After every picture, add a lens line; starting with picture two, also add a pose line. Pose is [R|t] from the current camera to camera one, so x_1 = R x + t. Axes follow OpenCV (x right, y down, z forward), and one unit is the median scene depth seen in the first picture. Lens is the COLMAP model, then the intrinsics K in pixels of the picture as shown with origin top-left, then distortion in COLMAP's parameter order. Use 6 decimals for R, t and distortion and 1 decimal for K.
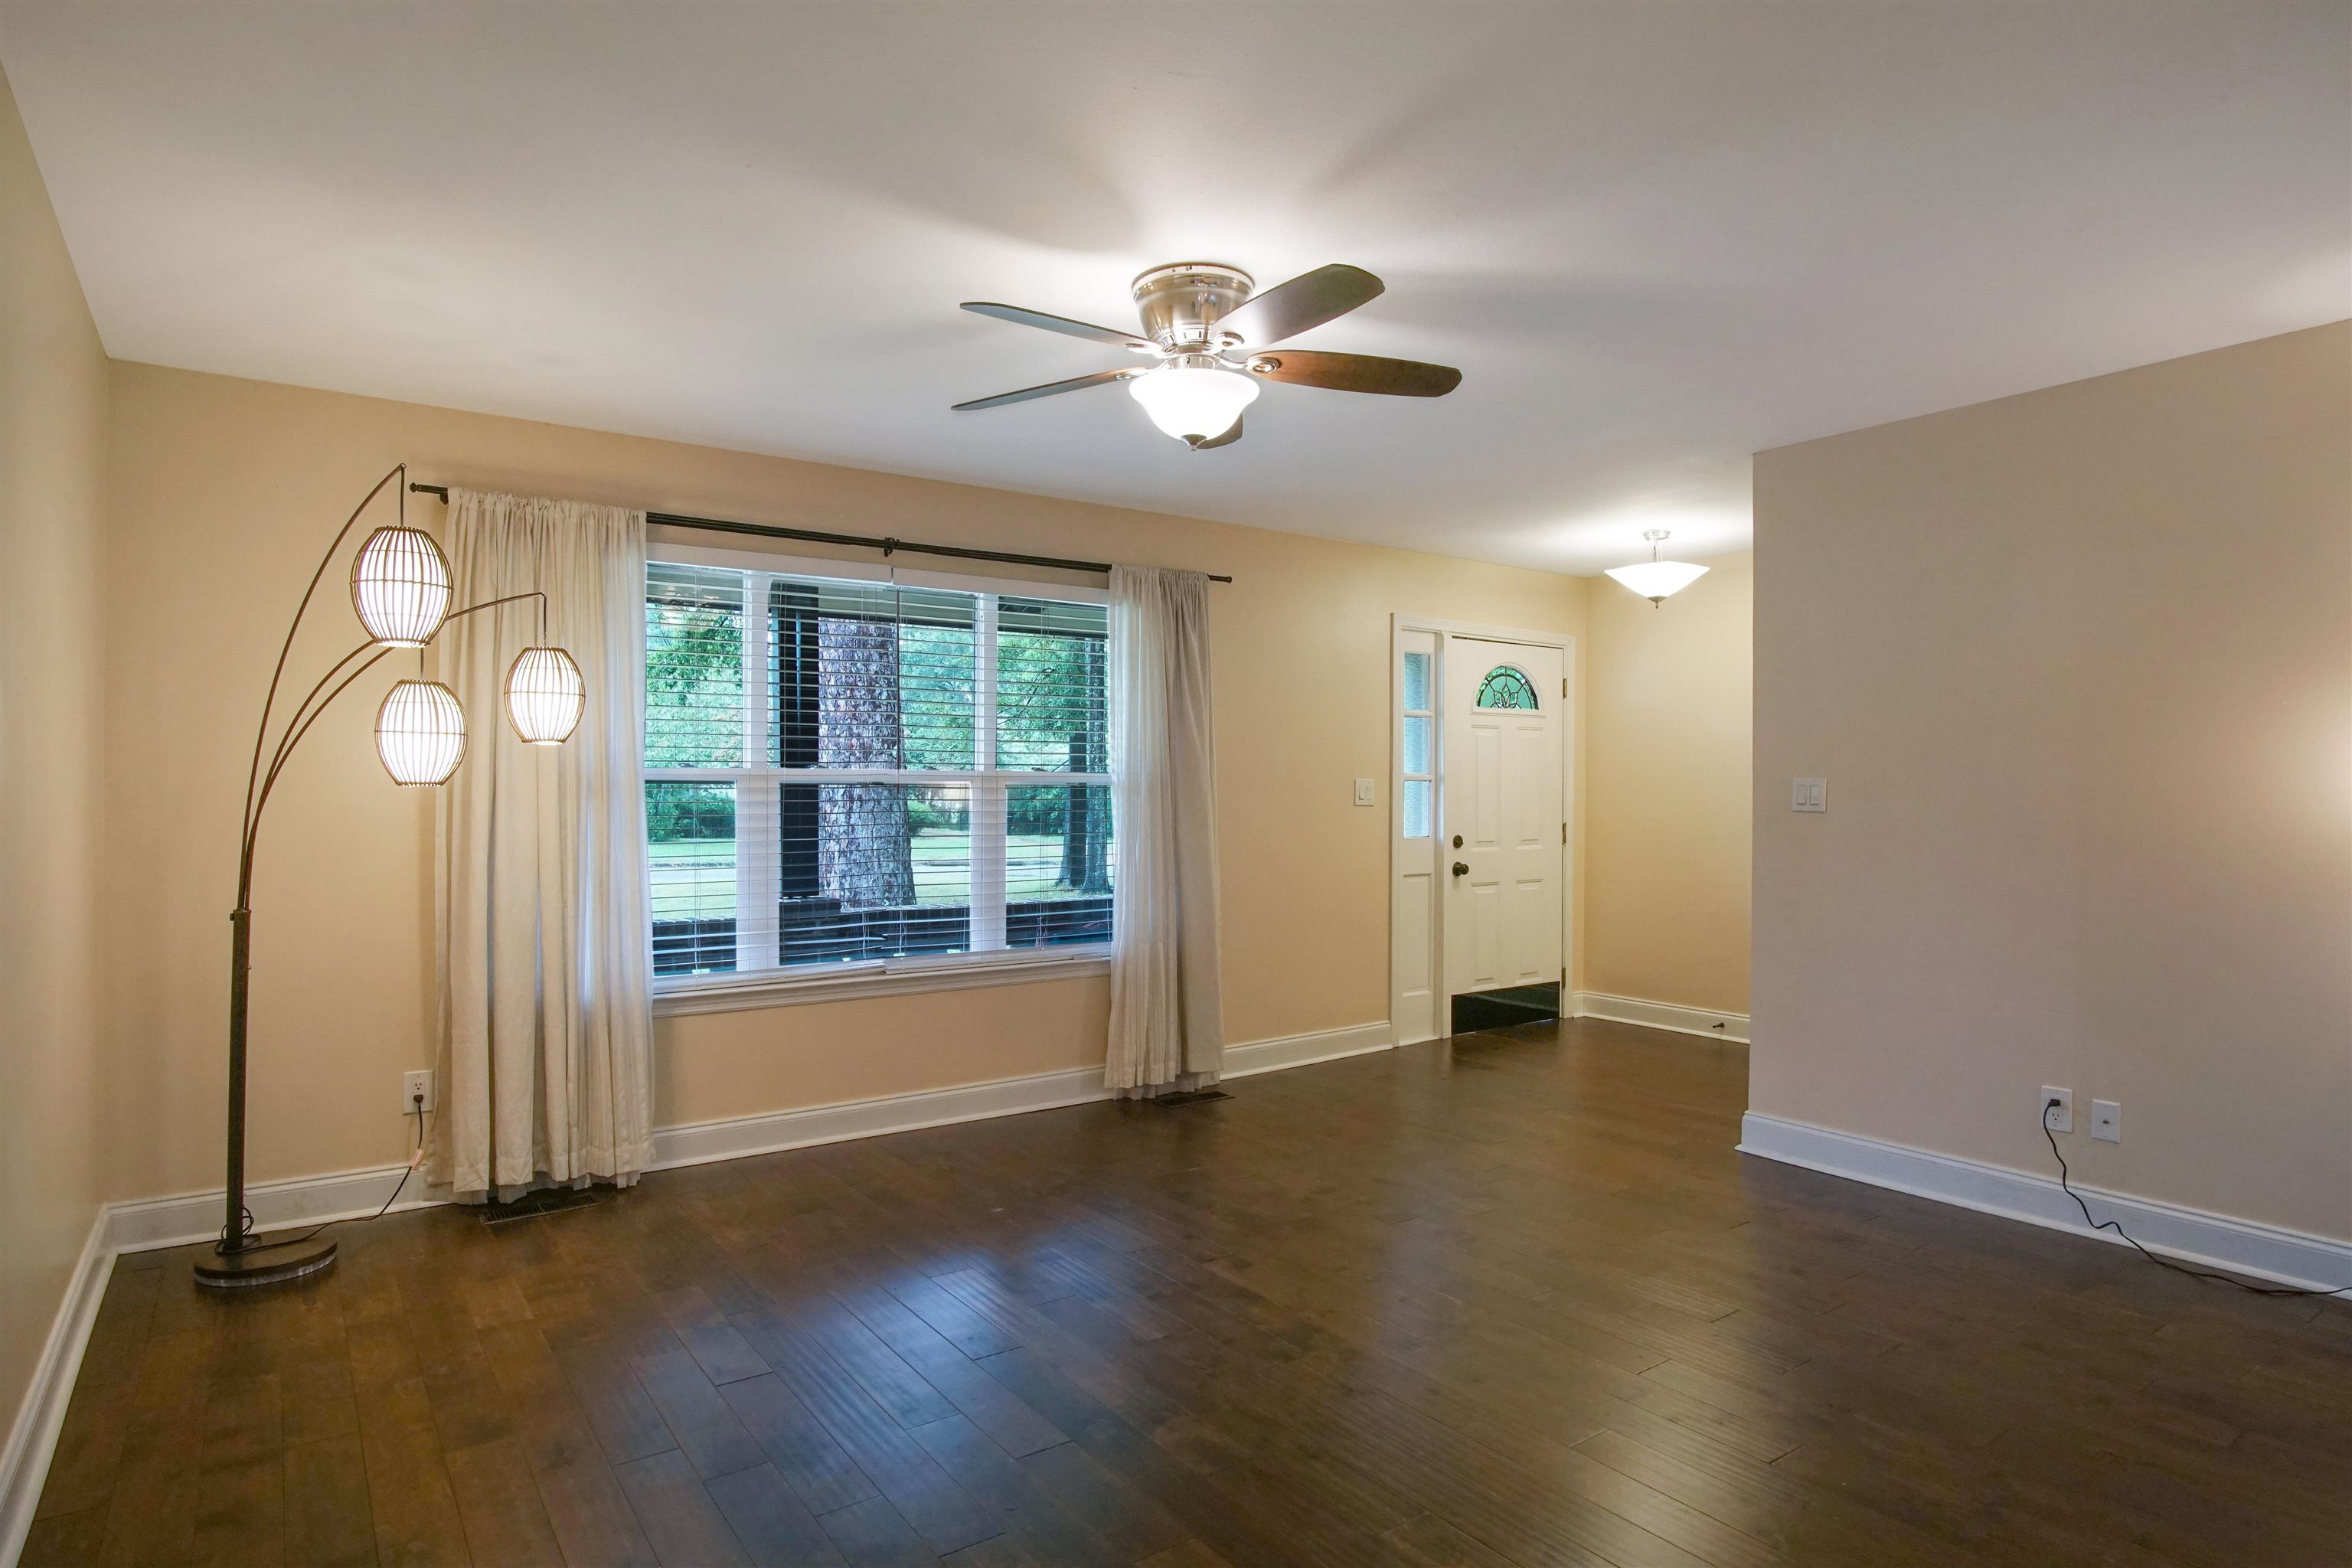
lens RADIAL K [[1271.9, 0, 1164.4], [0, 1271.9, 797.9], [0, 0, 1]] dist [-0.033879, 0.010087]
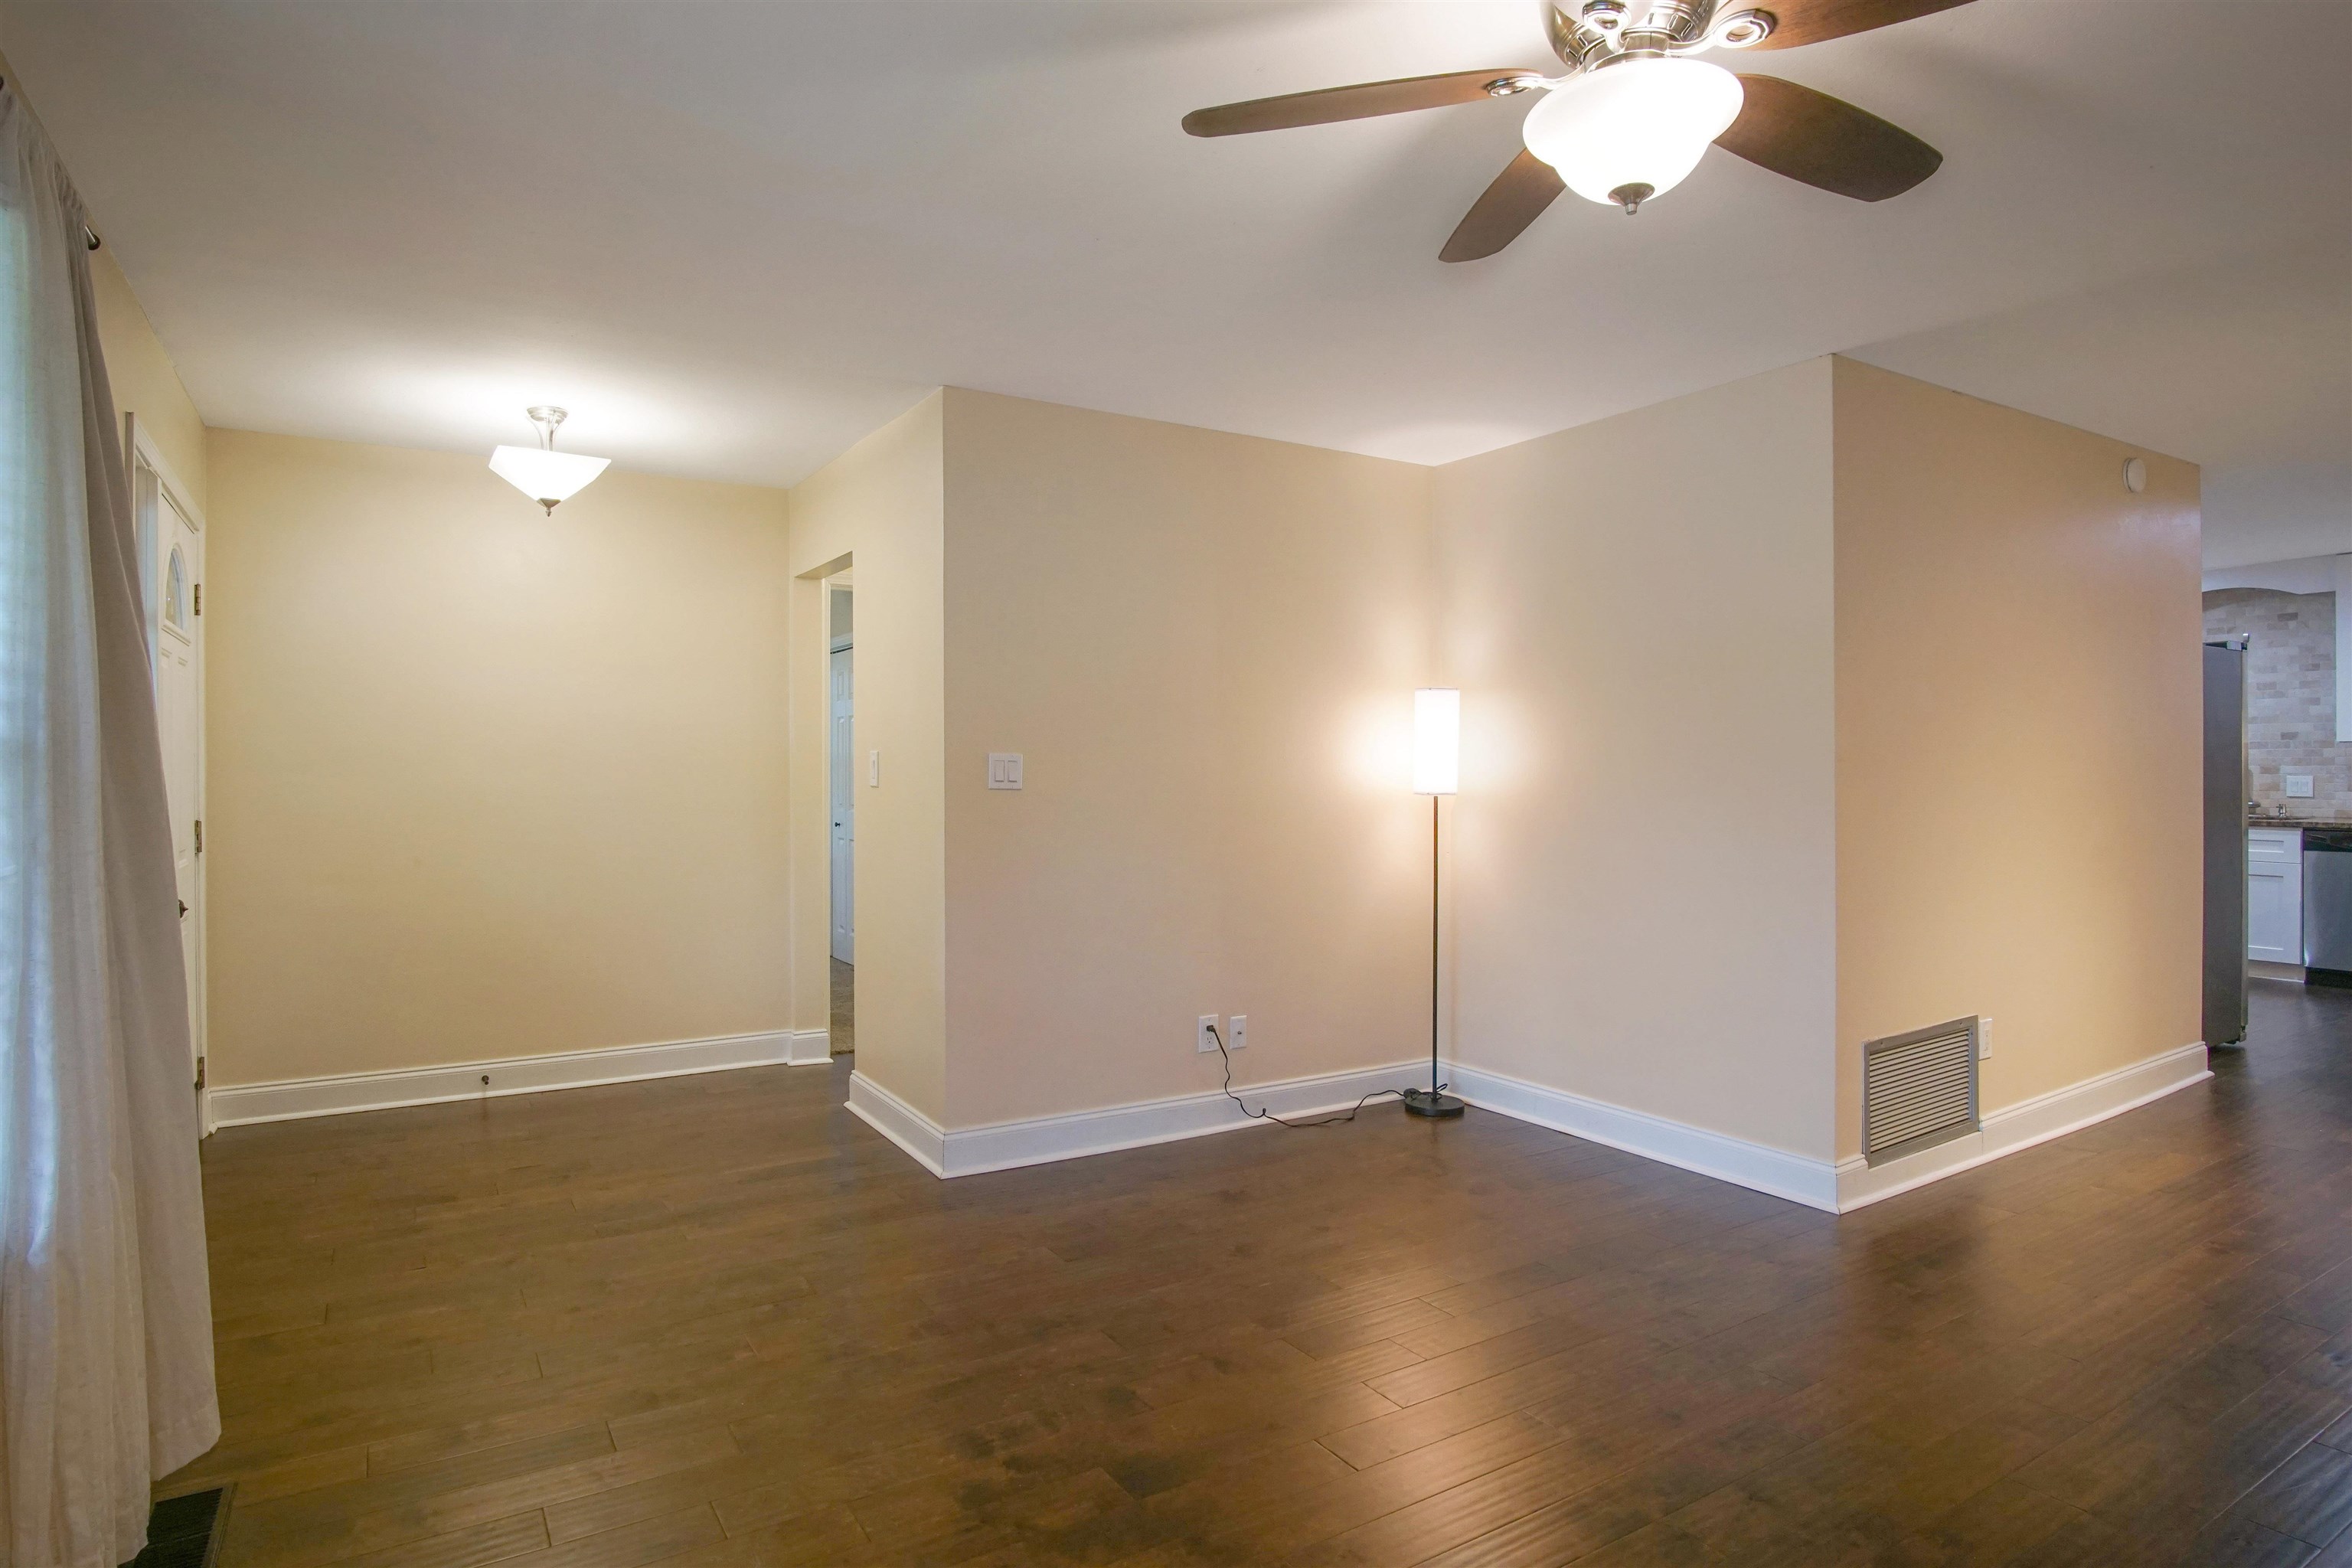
lens RADIAL K [[1243.4, 0, 1177.6], [0, 1243.4, 776.3], [0, 0, 1]] dist [-0.006042, -0.000578]
pose [[0.031303, 0.000007, 0.999510, -0.343752], [0.005981, 0.999982, -0.000195, 0.001944], [-0.999492, 0.005984, 0.031303, 0.695755]]
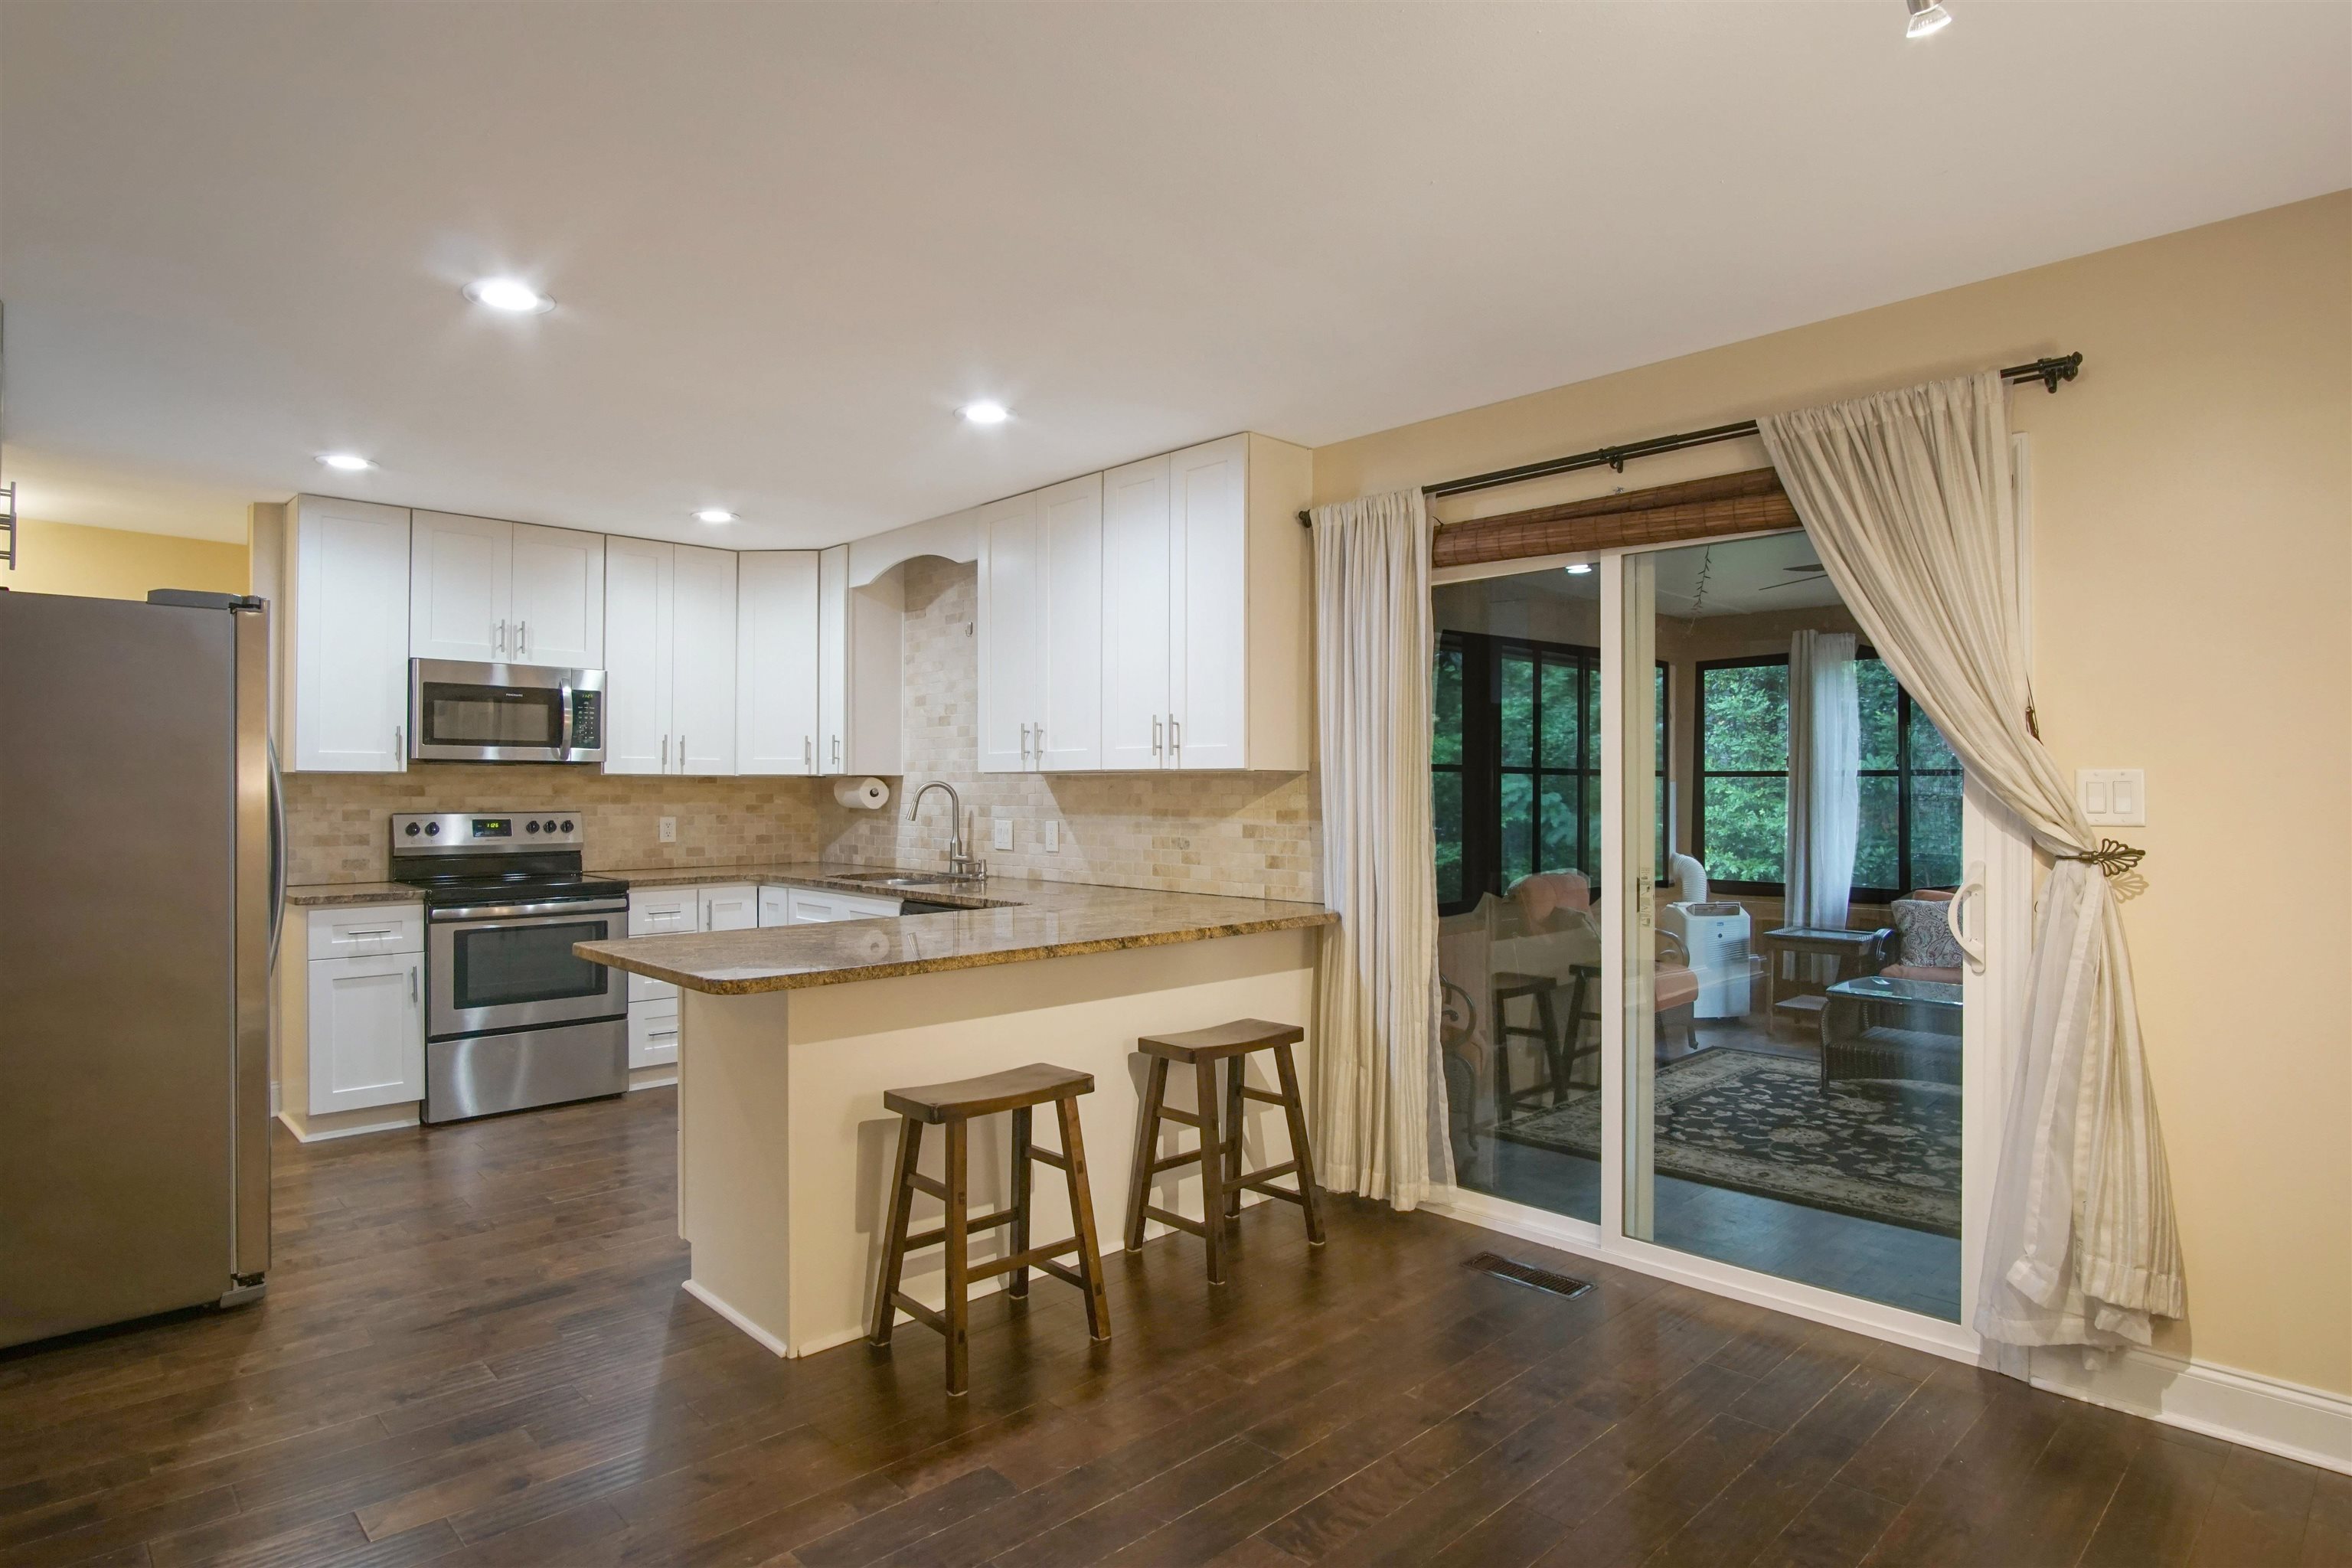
lens RADIAL K [[1225.9, 0, 1084.1], [0, 1225.9, 783.3], [0, 0, 1]] dist [-0.029910, 0.000180]
pose [[-0.136486, 0.011219, 0.990579, 0.129766], [0.001345, 0.999937, -0.011140, -0.011034], [-0.990641, -0.000189, -0.136492, -0.557861]]
